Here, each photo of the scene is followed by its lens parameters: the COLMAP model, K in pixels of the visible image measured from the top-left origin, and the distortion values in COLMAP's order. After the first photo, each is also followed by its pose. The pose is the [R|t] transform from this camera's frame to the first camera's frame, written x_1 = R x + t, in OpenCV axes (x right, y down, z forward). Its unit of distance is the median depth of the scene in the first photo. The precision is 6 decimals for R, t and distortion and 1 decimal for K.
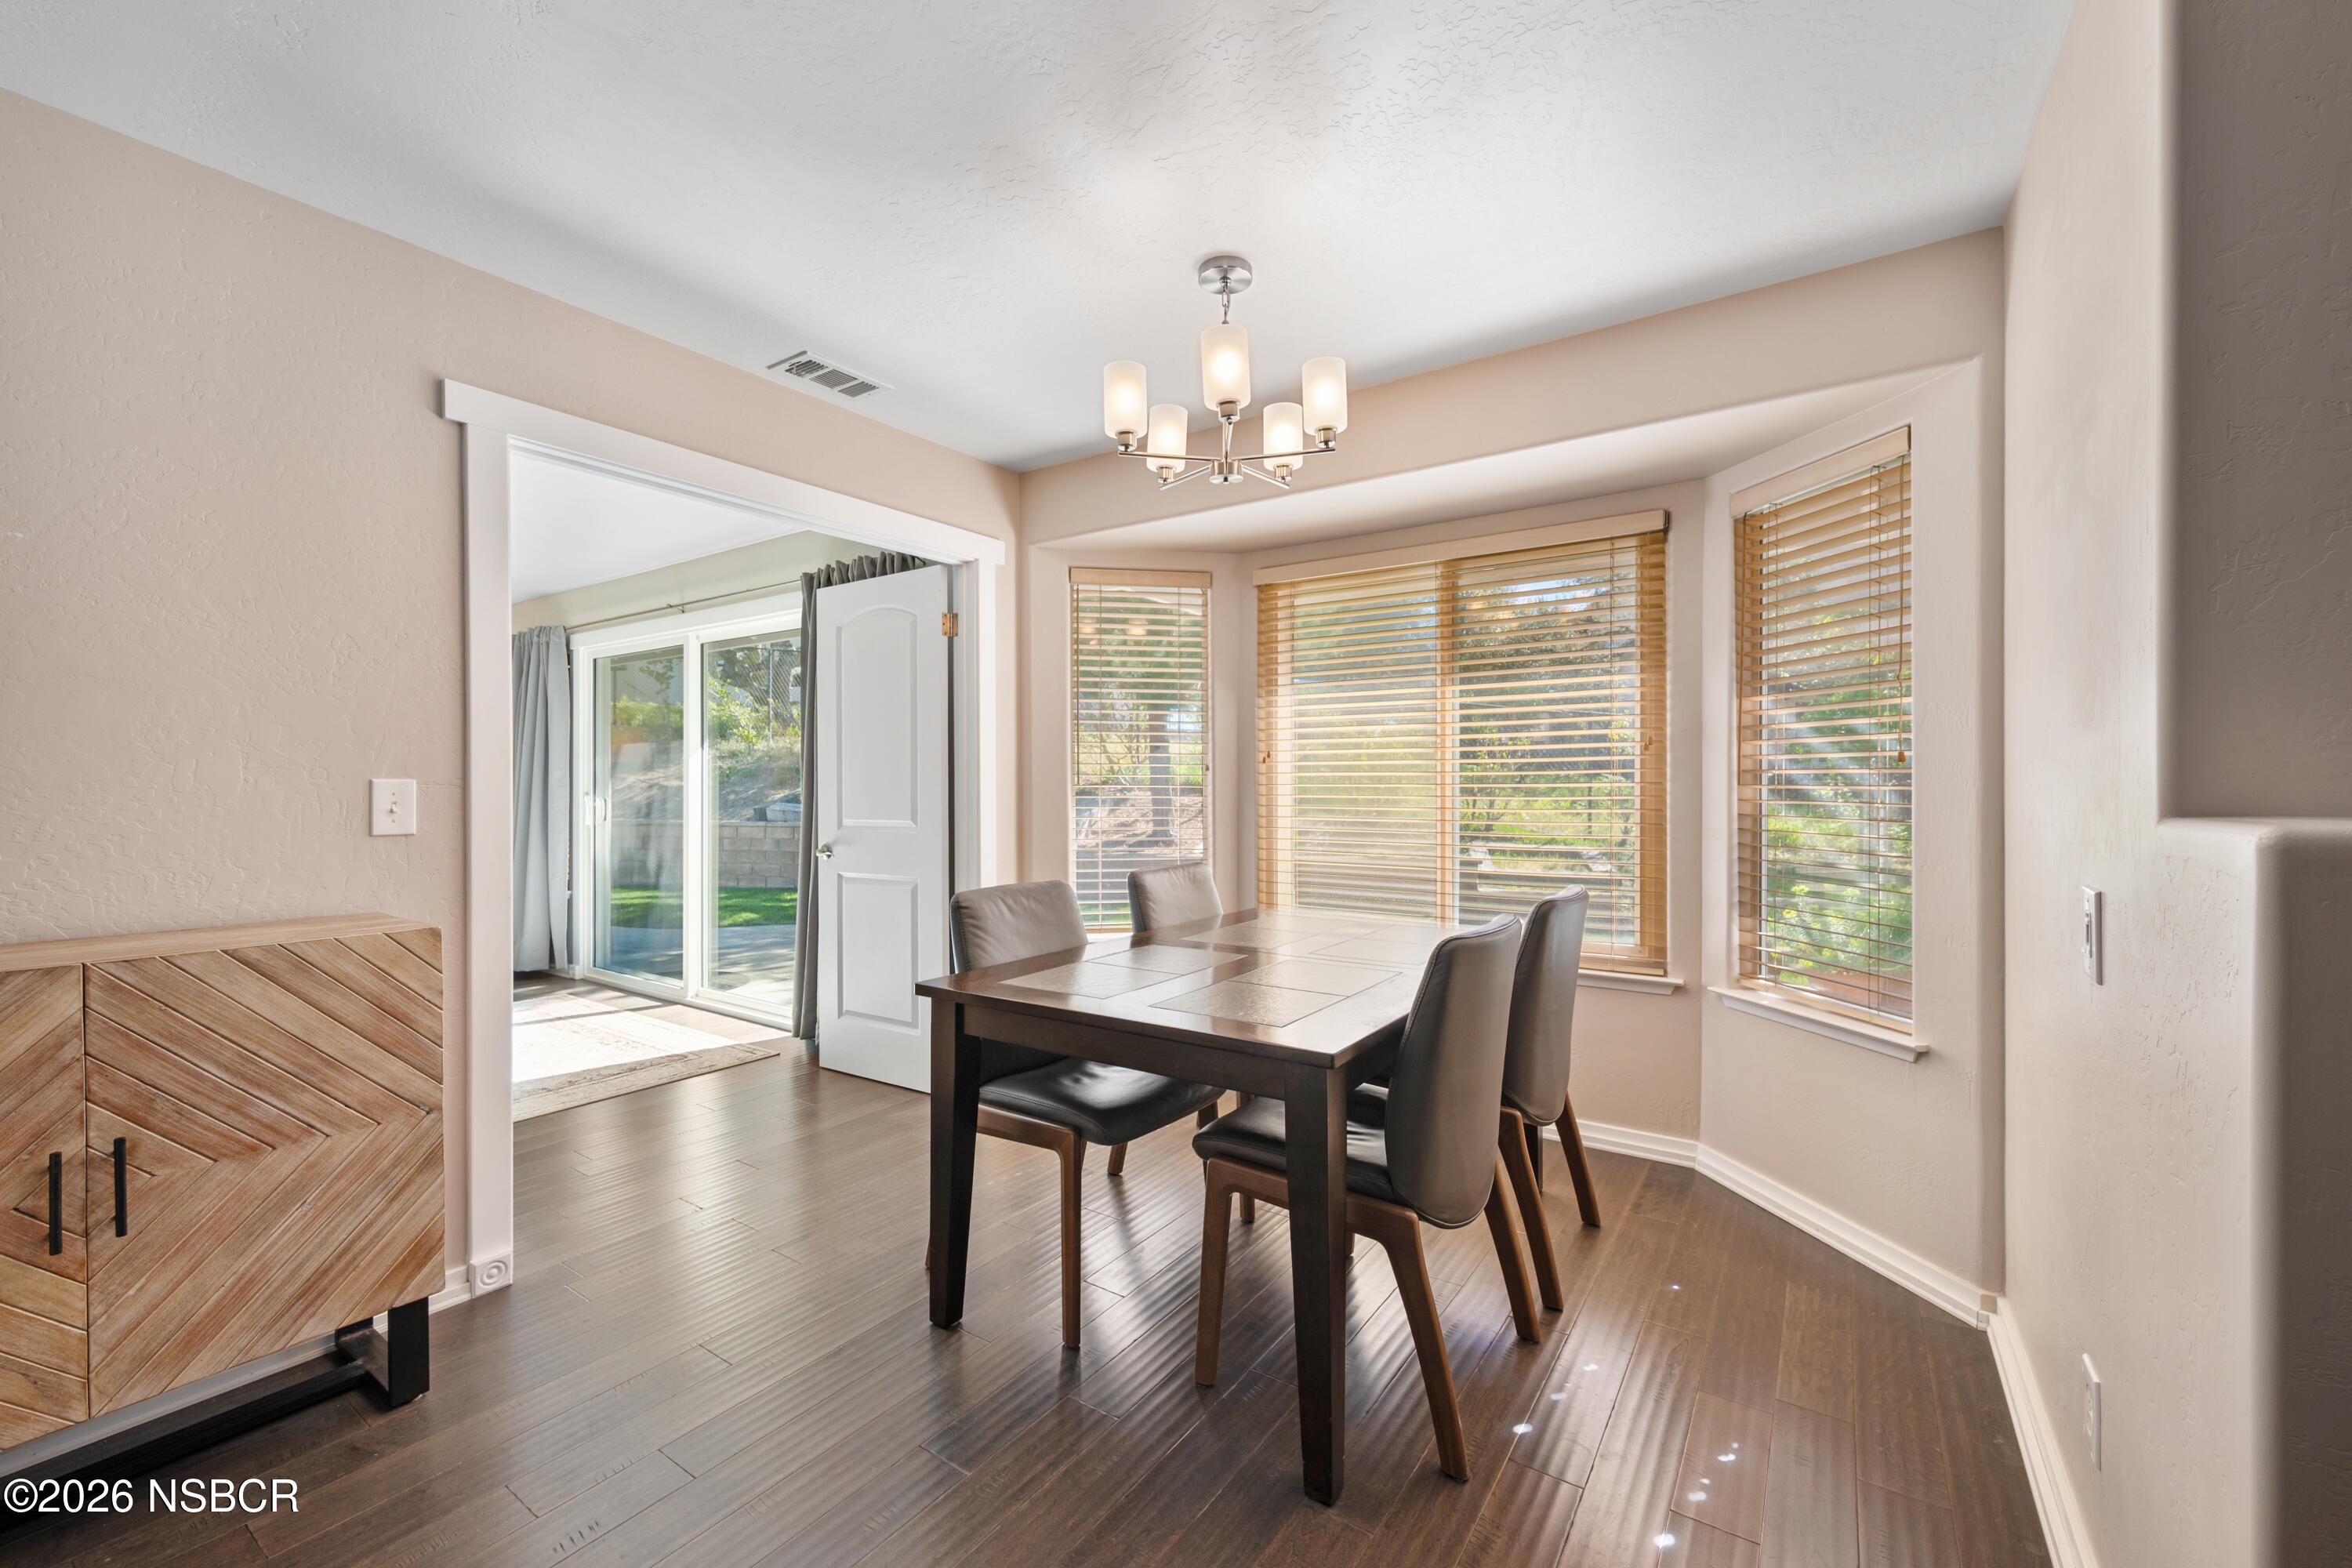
lens RADIAL K [[942.3, 0, 1182.8], [0, 942.3, 785.7], [0, 0, 1]] dist [-0.001198, -0.000014]
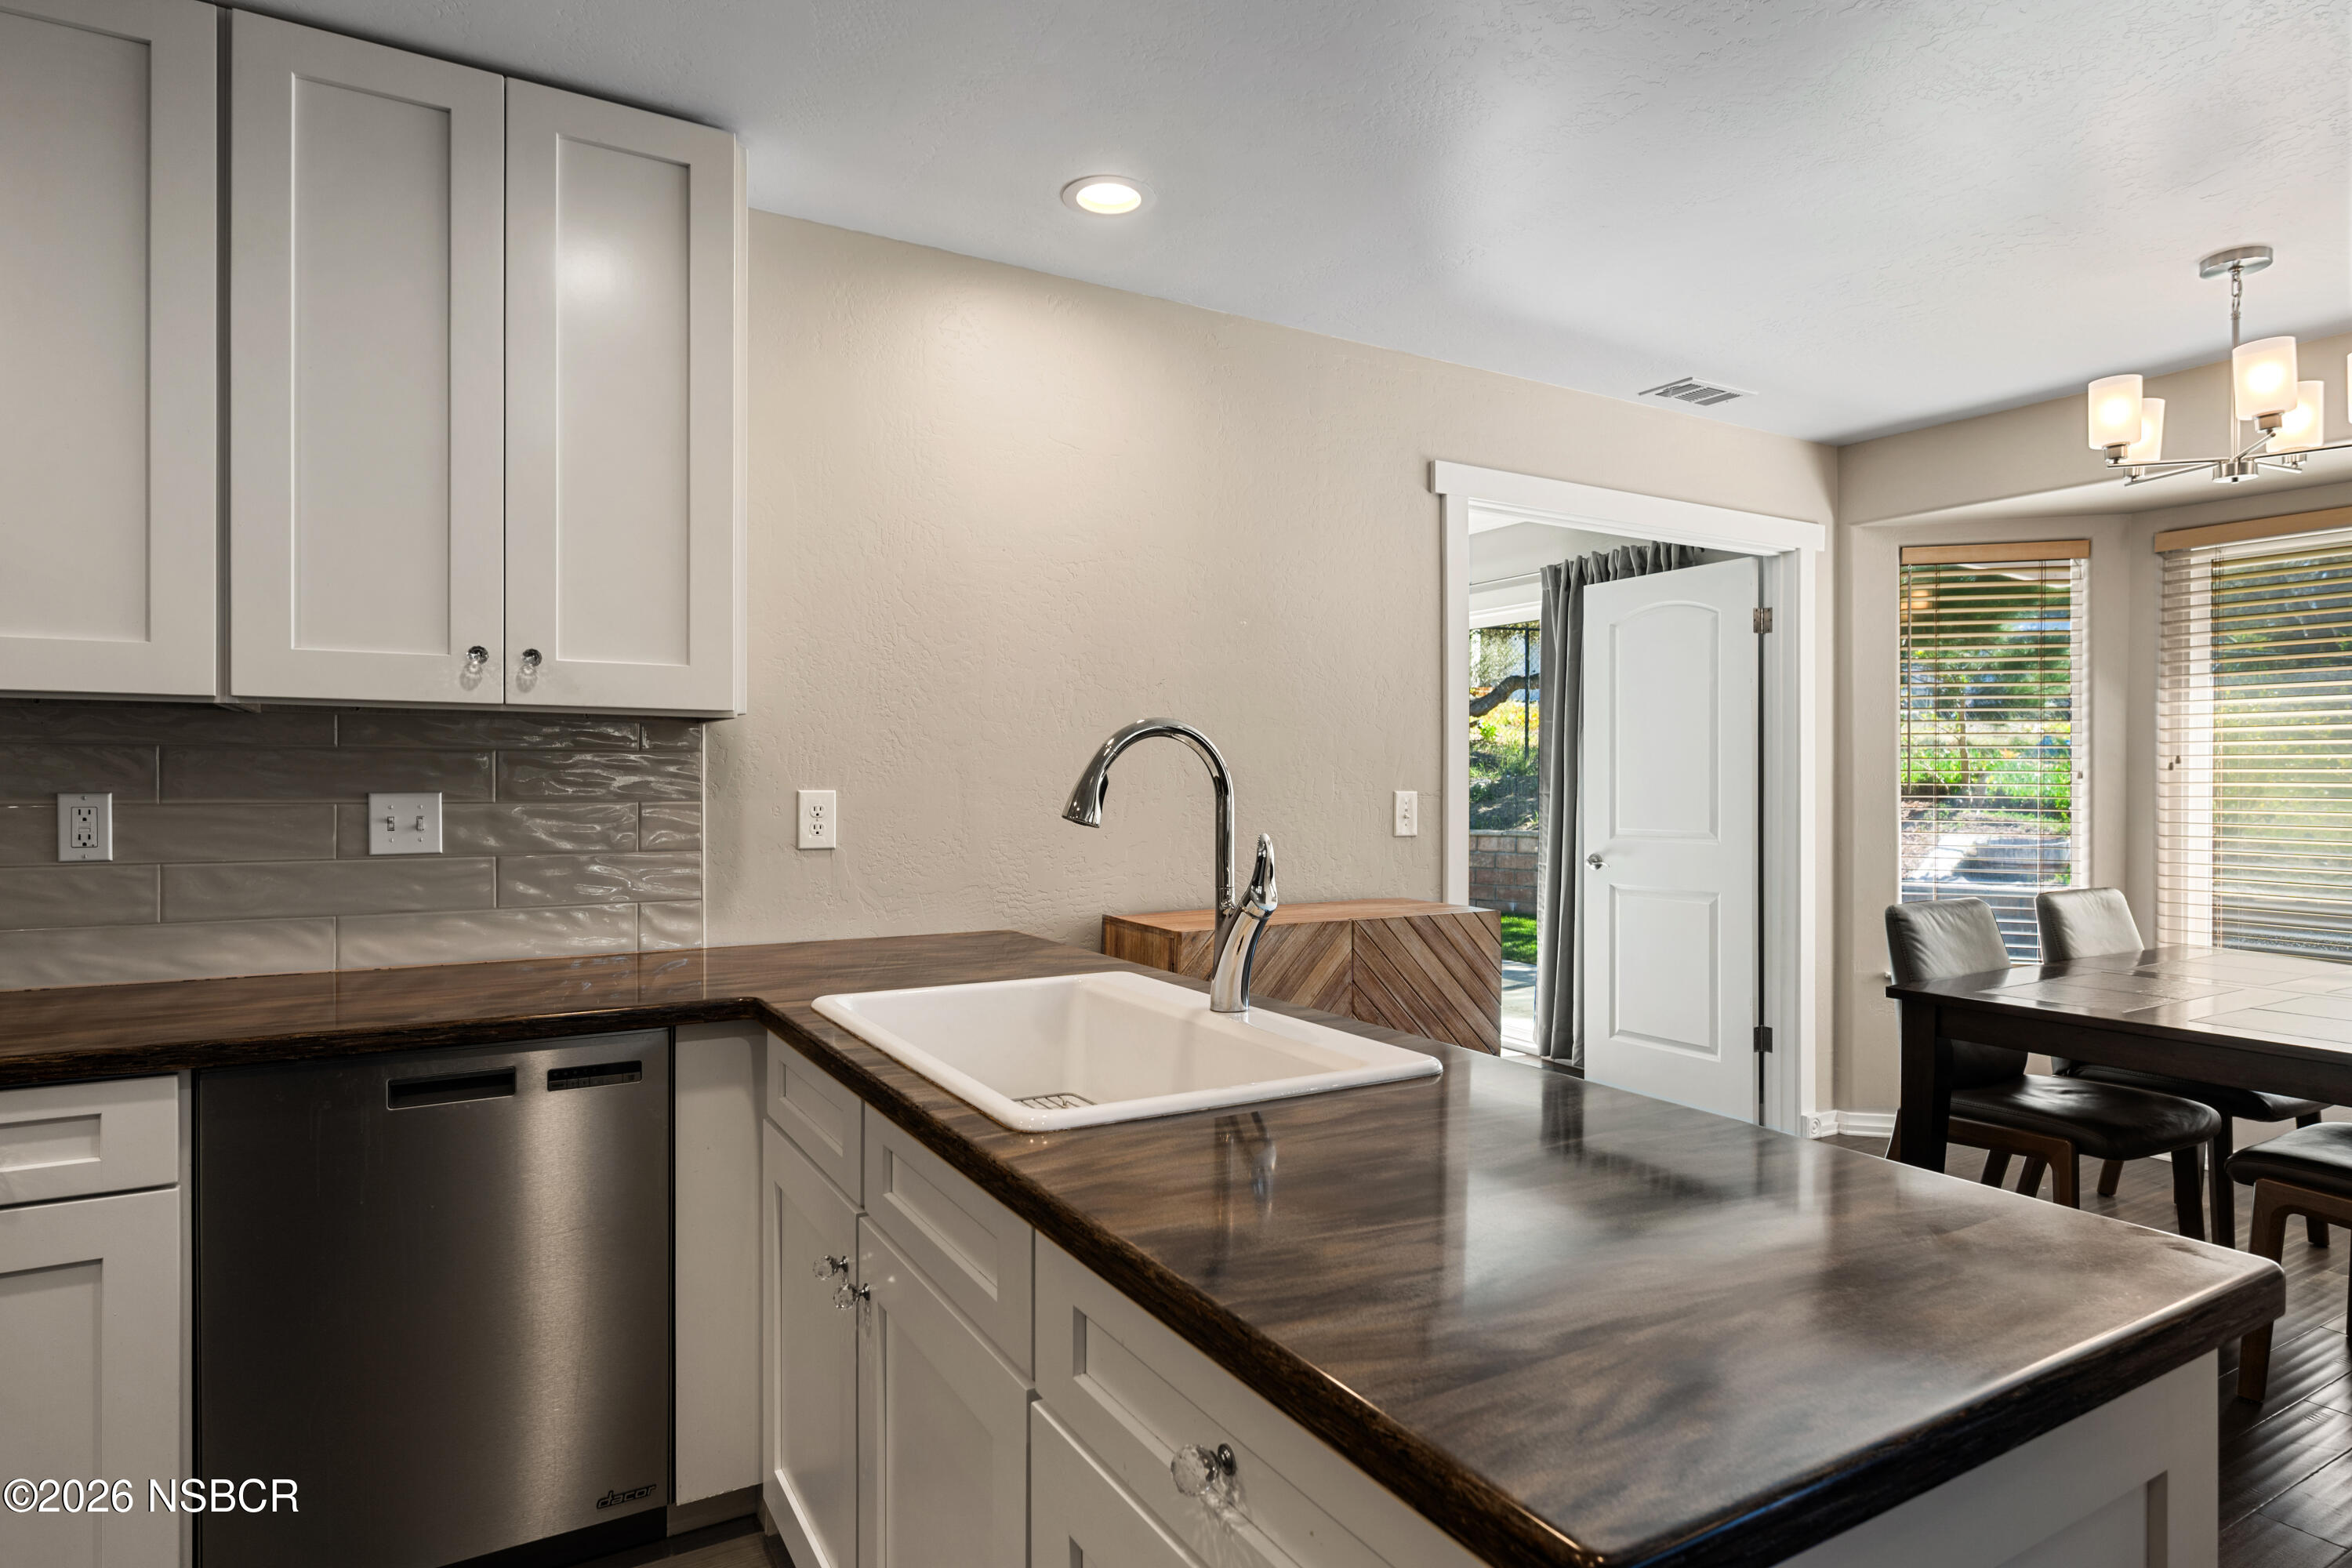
lens RADIAL K [[1280.1, 0, 1174.9], [0, 1280.1, 780.9], [0, 0, 1]] dist [-0.004721, 0.001829]
pose [[0.905361, 0.005674, -0.424605, -0.291143], [-0.005342, 0.999984, 0.001973, -0.015825], [0.424610, 0.000482, 0.905376, -0.477814]]
